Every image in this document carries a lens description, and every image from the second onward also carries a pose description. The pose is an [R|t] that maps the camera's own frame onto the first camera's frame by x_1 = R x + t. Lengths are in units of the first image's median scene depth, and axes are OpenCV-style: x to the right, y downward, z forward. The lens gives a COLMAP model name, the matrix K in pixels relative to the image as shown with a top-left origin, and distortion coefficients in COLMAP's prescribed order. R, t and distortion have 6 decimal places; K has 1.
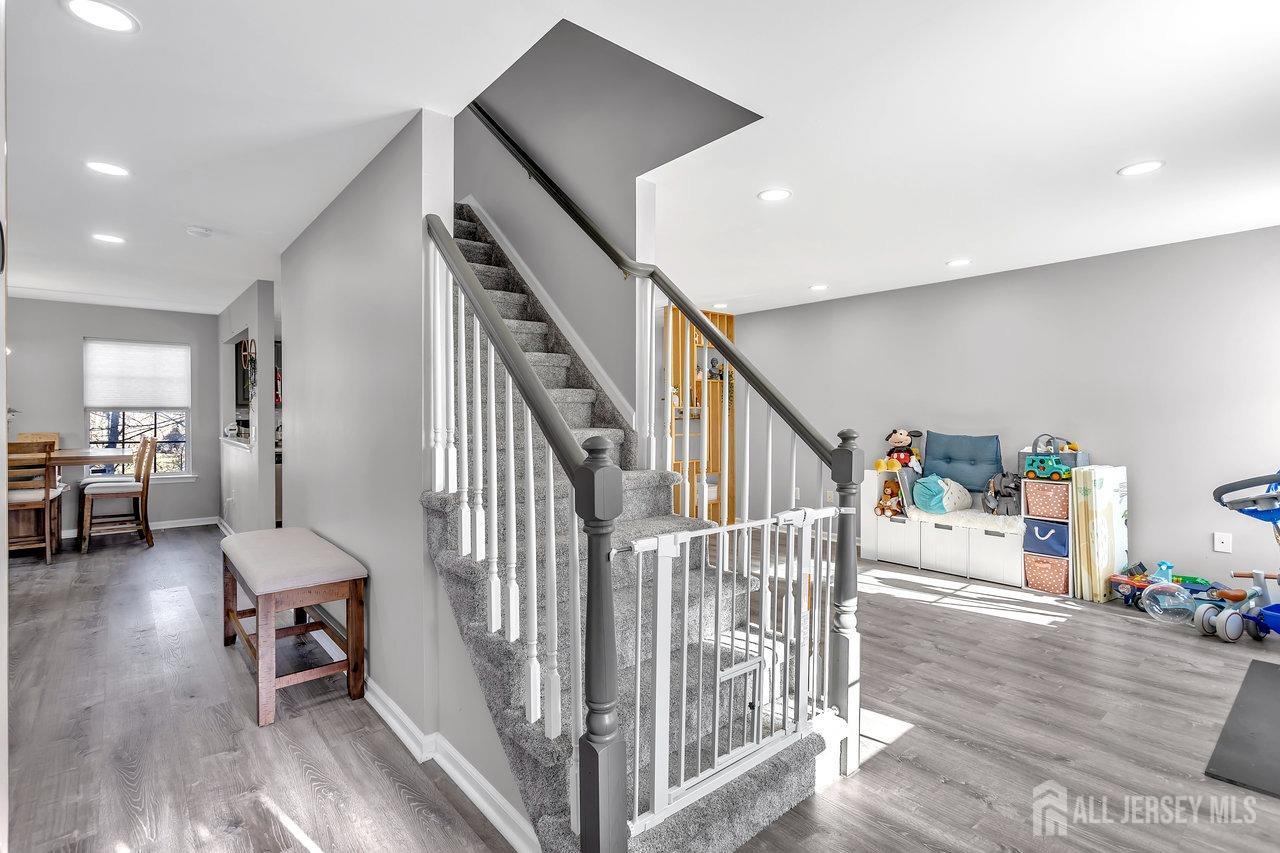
lens RADIAL K [[593.8, 0, 643.7], [0, 593.8, 421.6], [0, 0, 1]] dist [0.004599, 0.000237]
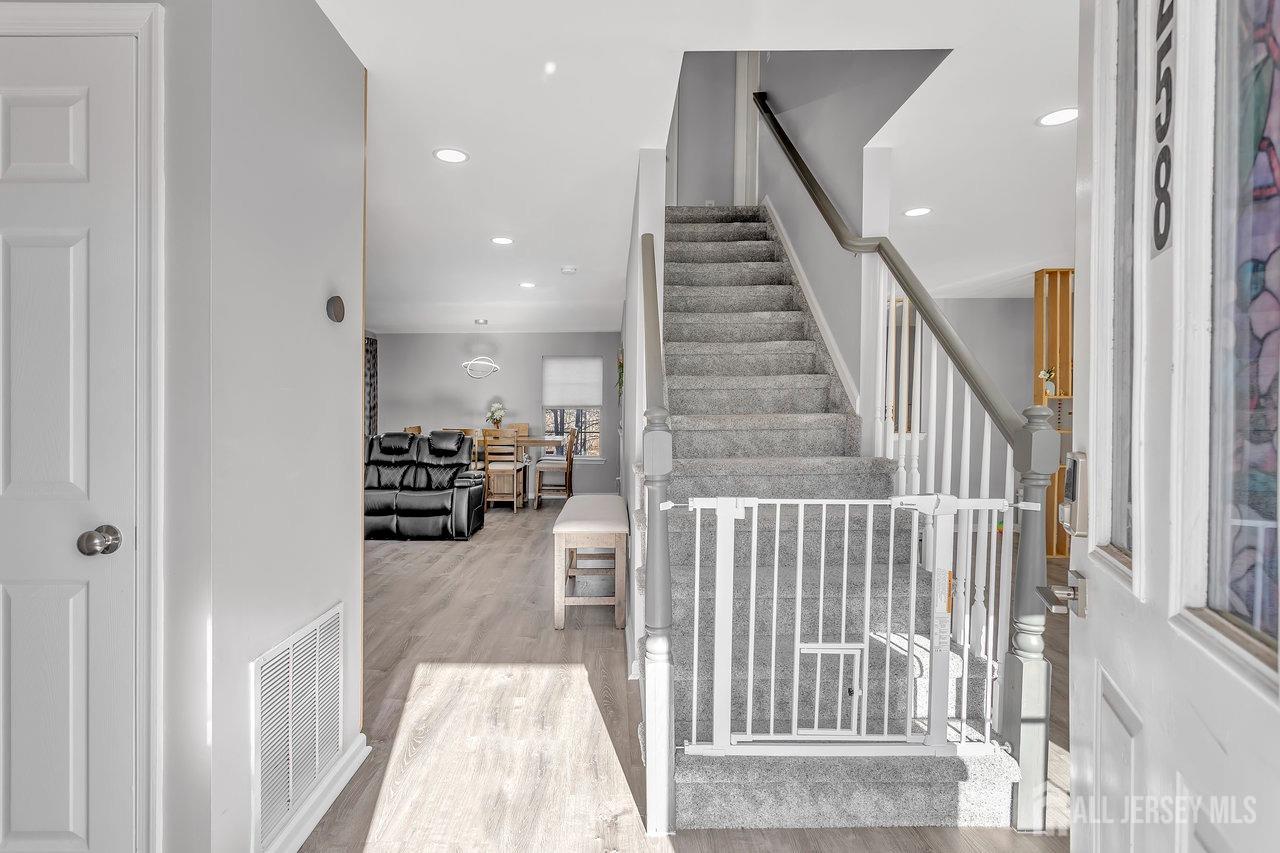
lens RADIAL K [[607.6, 0, 615.8], [0, 607.6, 416.6], [0, 0, 1]] dist [0.025765, 0.000216]
pose [[0.772658, -0.000919, -0.634822, 0.156701], [-0.004481, 0.999966, -0.006901, 0.013292], [0.634807, 0.008176, 0.772628, -0.000961]]
